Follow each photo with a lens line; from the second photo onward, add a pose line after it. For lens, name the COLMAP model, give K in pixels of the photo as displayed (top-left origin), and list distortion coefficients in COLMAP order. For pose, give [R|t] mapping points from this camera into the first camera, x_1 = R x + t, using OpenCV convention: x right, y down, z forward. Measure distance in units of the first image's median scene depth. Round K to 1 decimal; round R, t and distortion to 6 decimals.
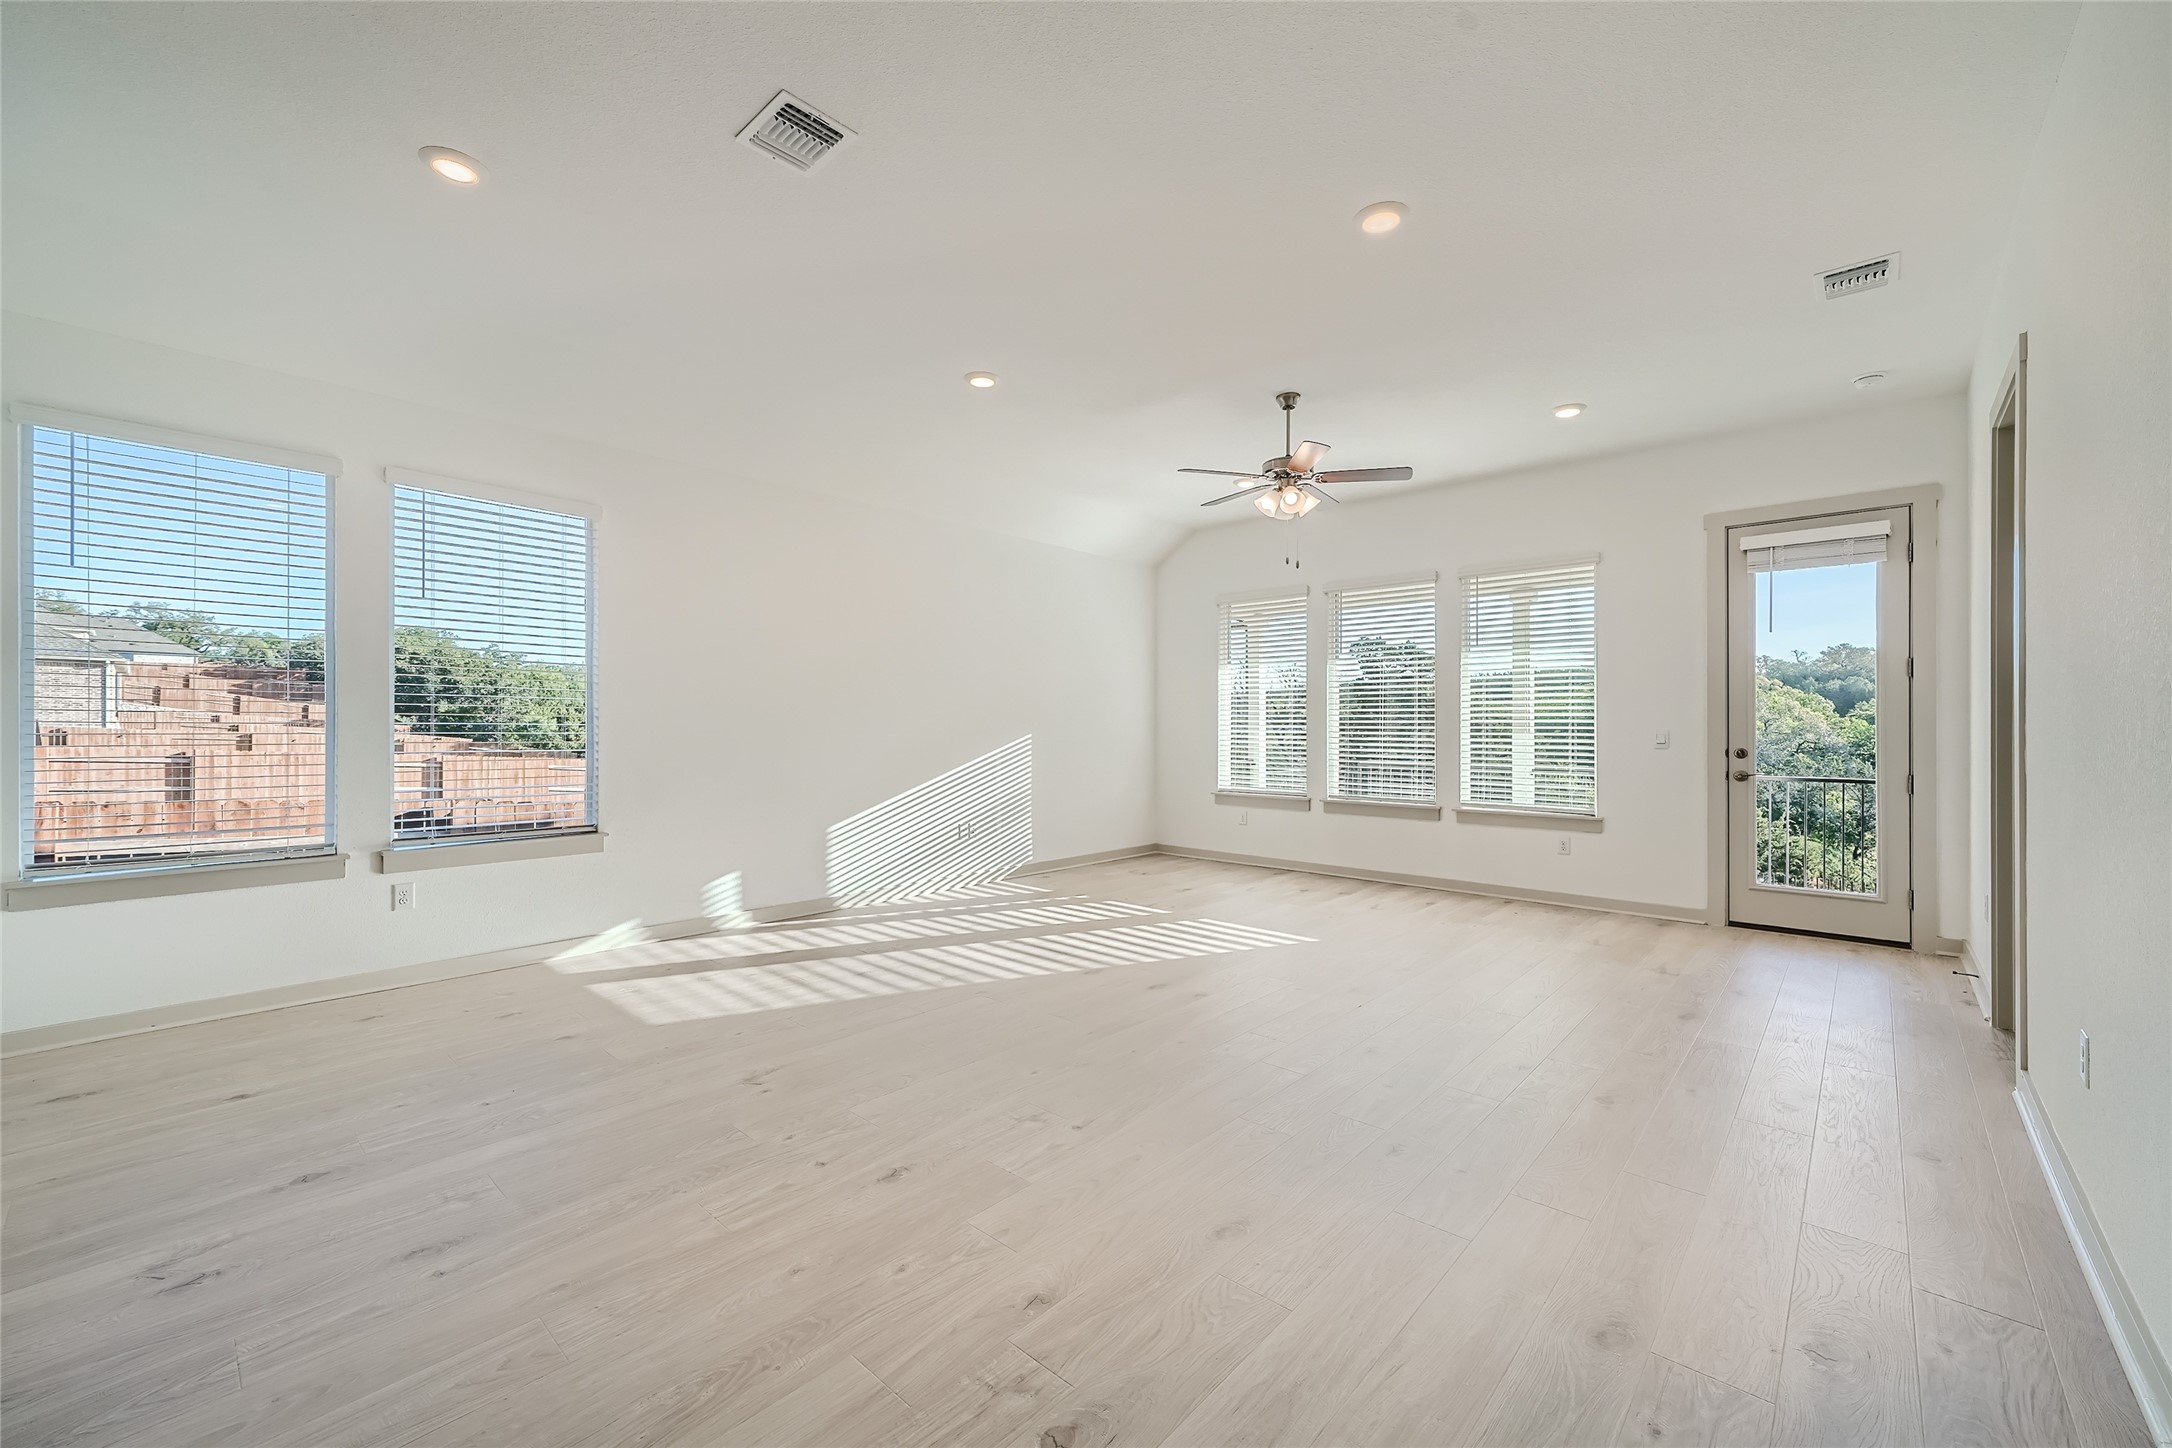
lens RADIAL K [[868.5, 0, 1082.2], [0, 868.5, 722.7], [0, 0, 1]] dist [0.003260, 0.000720]
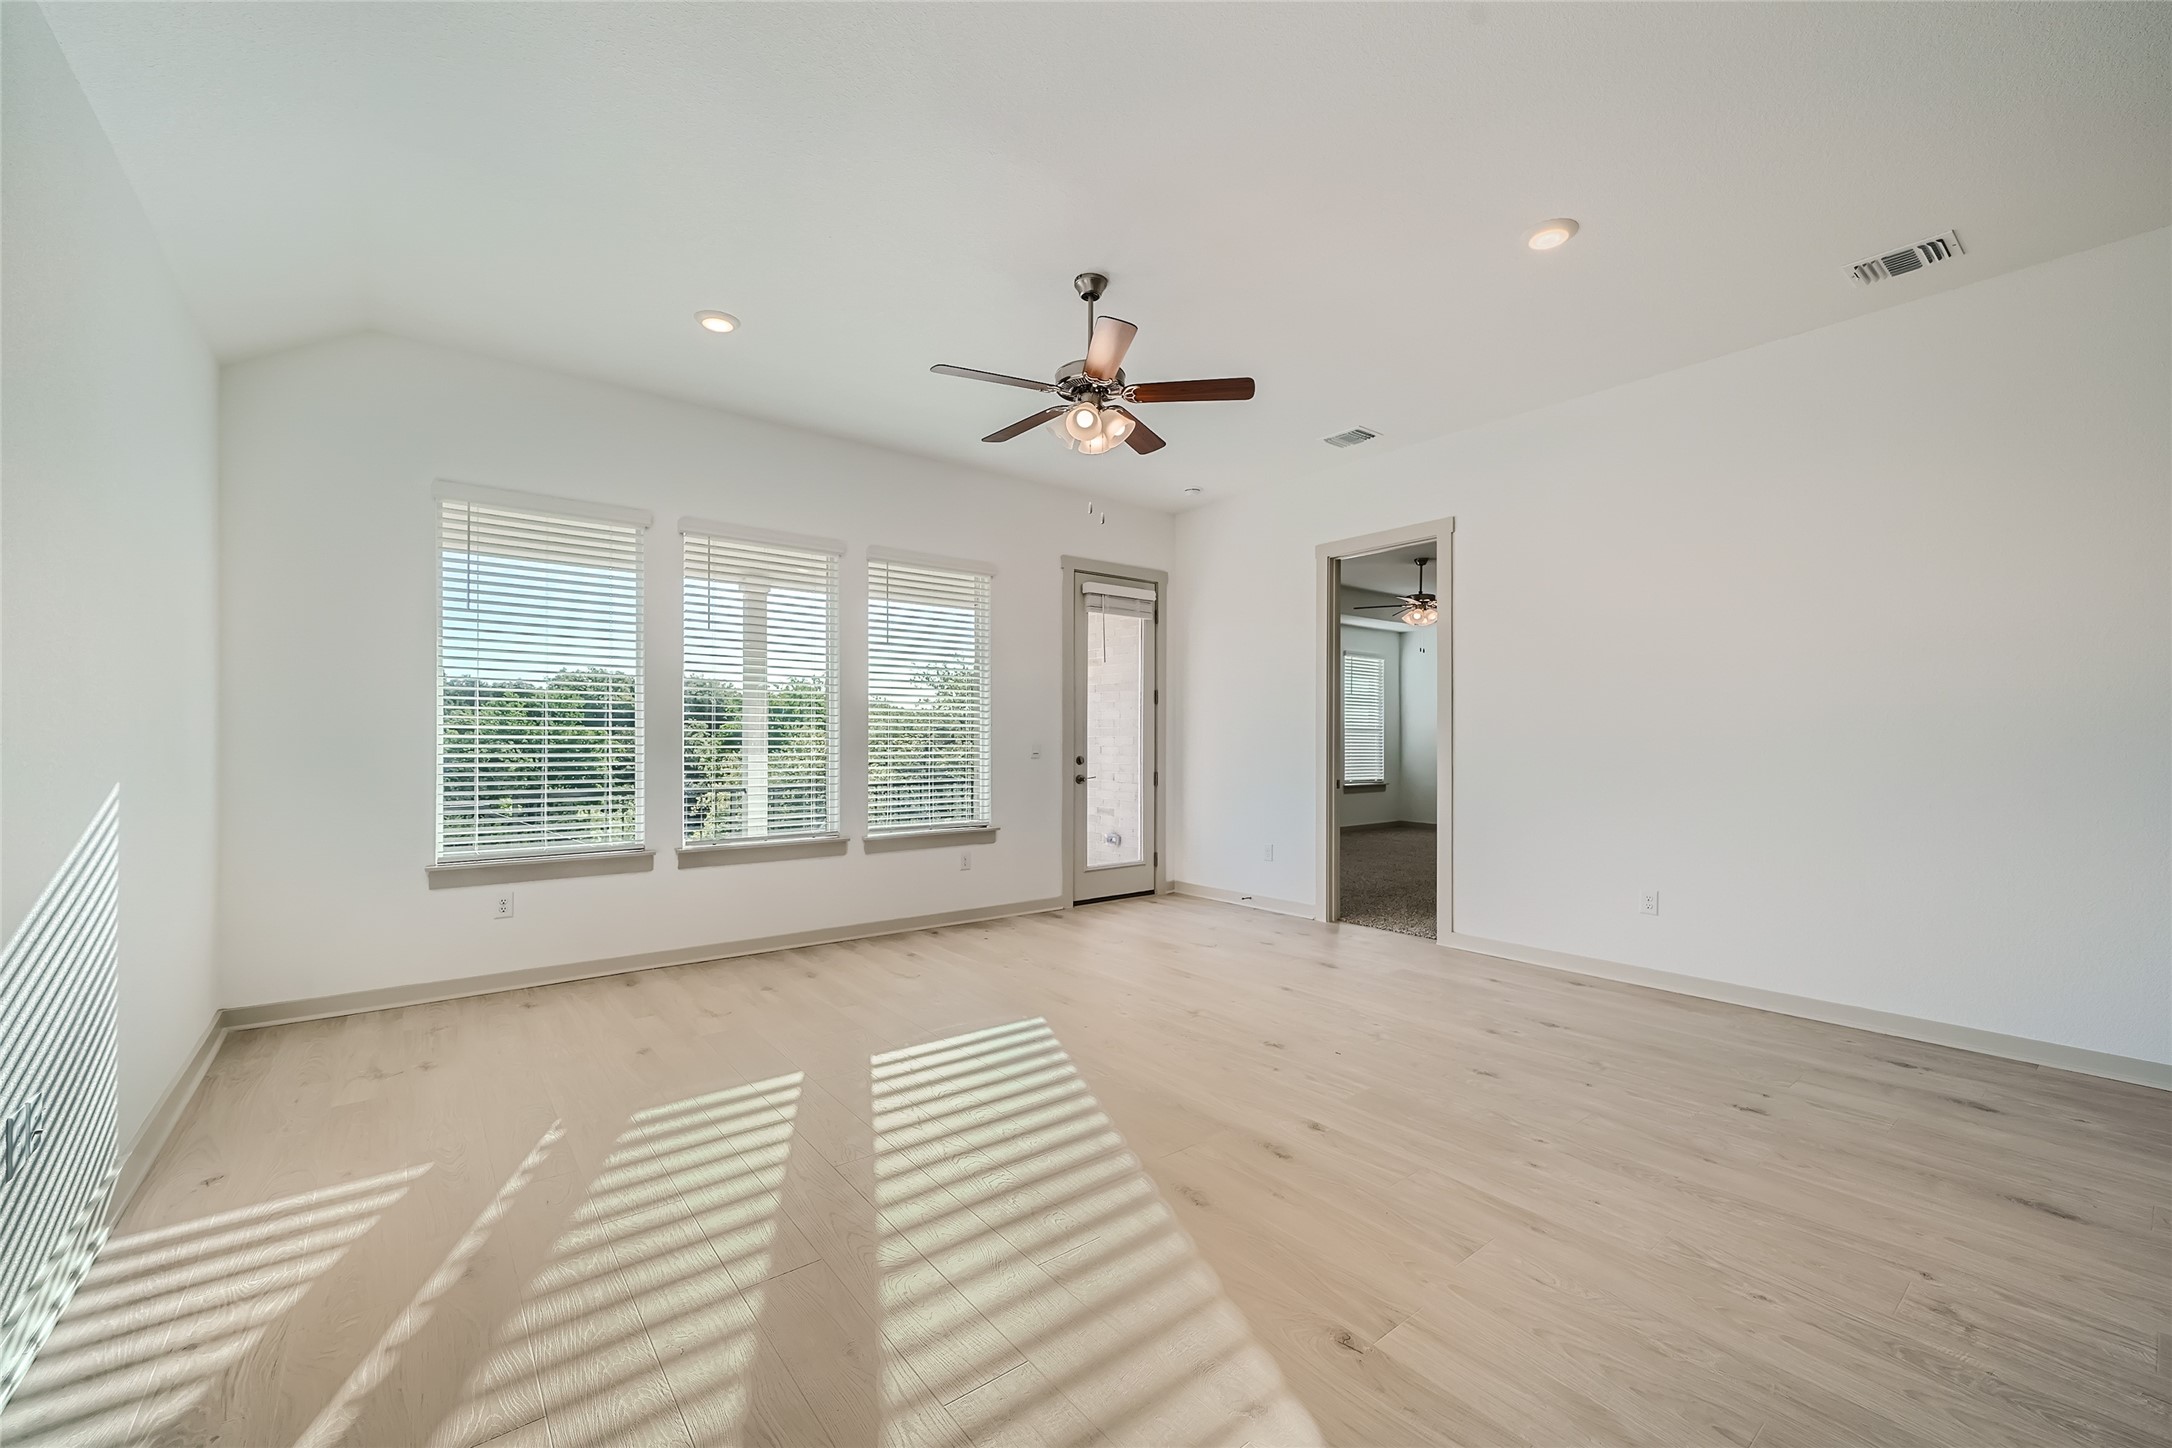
lens RADIAL K [[874.0, 0, 1086.9], [0, 874.0, 732.4], [0, 0, 1]] dist [0.001338, 0.000355]
pose [[0.156943, 0.007376, 0.987580, -0.506687], [-0.004827, 0.999966, -0.006701, 0.005235], [-0.987596, -0.003715, 0.156973, 0.934255]]
